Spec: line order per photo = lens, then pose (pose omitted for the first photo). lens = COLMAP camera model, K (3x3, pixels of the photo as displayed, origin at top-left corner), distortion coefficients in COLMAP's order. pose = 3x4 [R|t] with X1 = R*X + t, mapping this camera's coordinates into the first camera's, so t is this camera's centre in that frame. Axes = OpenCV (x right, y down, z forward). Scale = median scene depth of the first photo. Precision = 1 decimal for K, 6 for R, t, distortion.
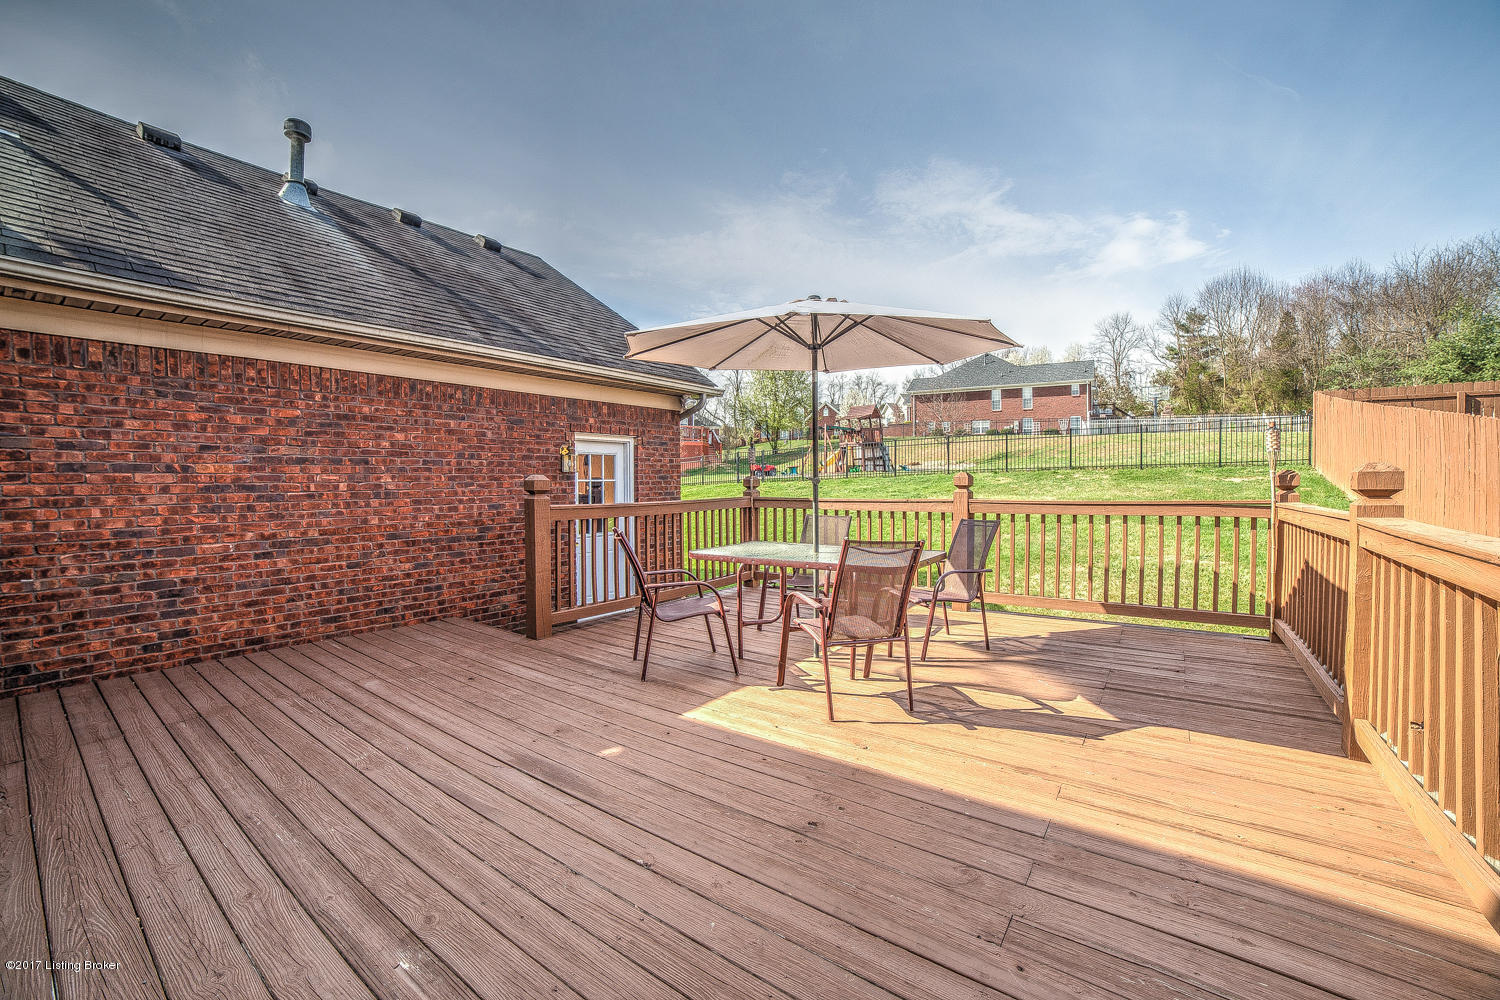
lens RADIAL K [[605.4, 0, 753.1], [0, 605.4, 493.0], [0, 0, 1]] dist [-0.057298, 0.000689]
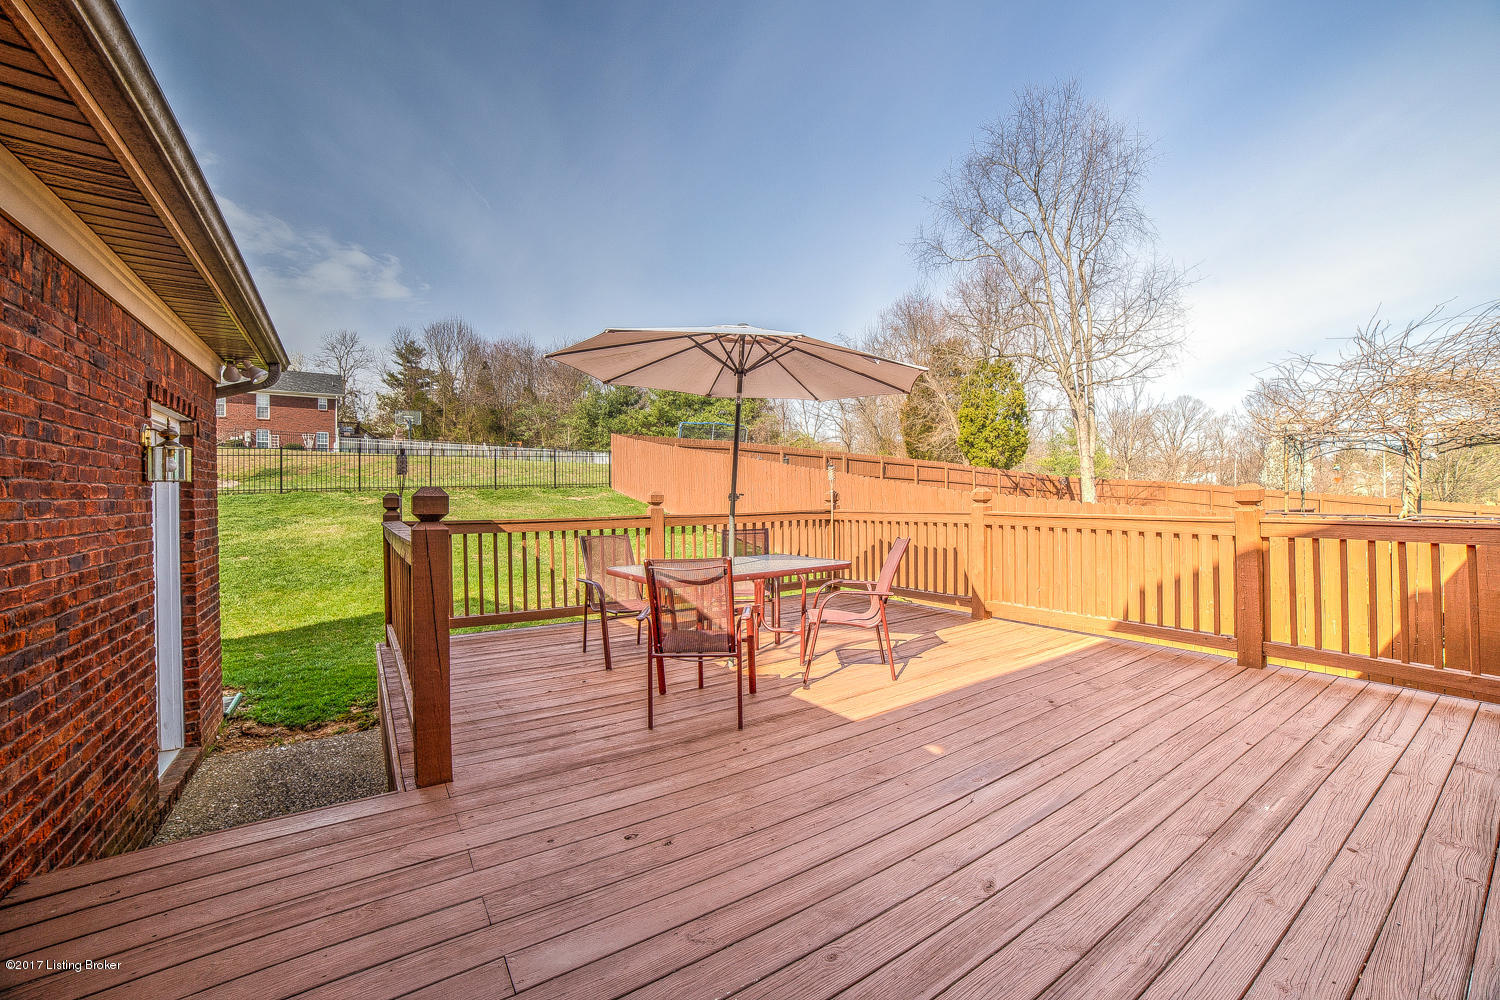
lens RADIAL K [[605.4, 0, 753.1], [0, 605.4, 493.0], [0, 0, 1]] dist [-0.057298, 0.000689]
pose [[0.337159, 0.007503, 0.941418, -0.615865], [0.026615, 0.999493, -0.017498, -0.005034], [-0.941072, 0.030955, 0.336788, 0.431020]]
